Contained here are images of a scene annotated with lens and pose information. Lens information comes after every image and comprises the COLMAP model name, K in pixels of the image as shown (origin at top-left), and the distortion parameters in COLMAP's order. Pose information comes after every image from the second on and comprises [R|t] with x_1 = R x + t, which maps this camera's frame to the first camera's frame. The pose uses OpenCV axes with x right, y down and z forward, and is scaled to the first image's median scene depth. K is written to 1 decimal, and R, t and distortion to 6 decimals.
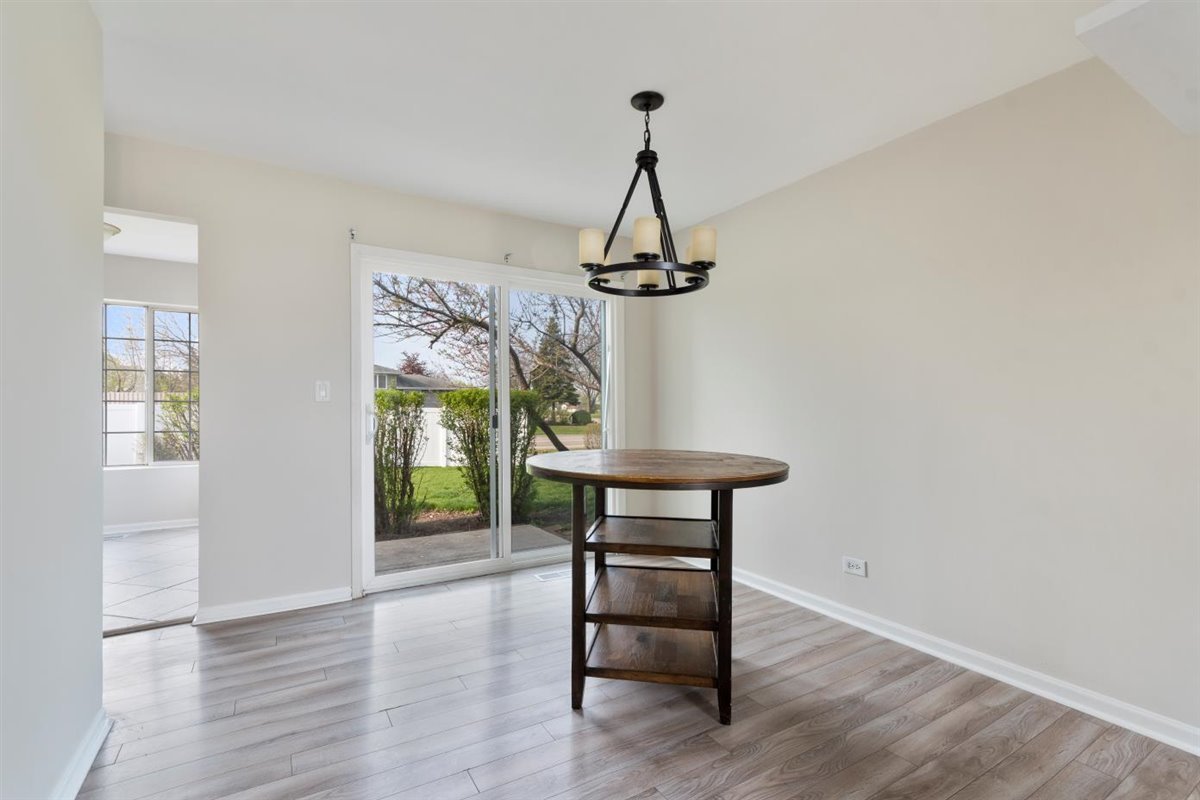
lens RADIAL K [[535.9, 0, 602.1], [0, 535.9, 404.6], [0, 0, 1]] dist [0.006113, -0.000453]
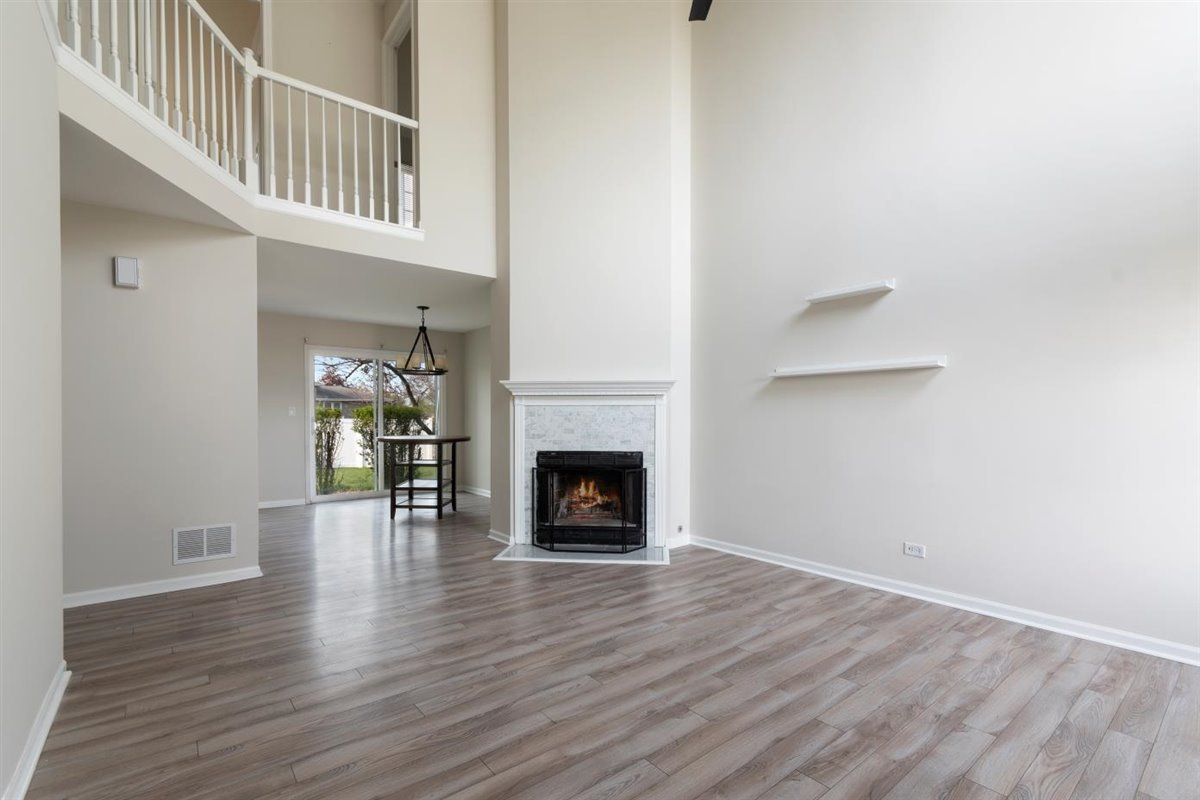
lens RADIAL K [[535.9, 0, 602.1], [0, 535.9, 404.6], [0, 0, 1]] dist [0.006113, -0.000453]
pose [[0.992063, -0.006134, 0.125596, 0.213969], [0.008163, 0.999844, -0.015651, -0.004067], [-0.125480, 0.016552, 0.991958, -0.614169]]
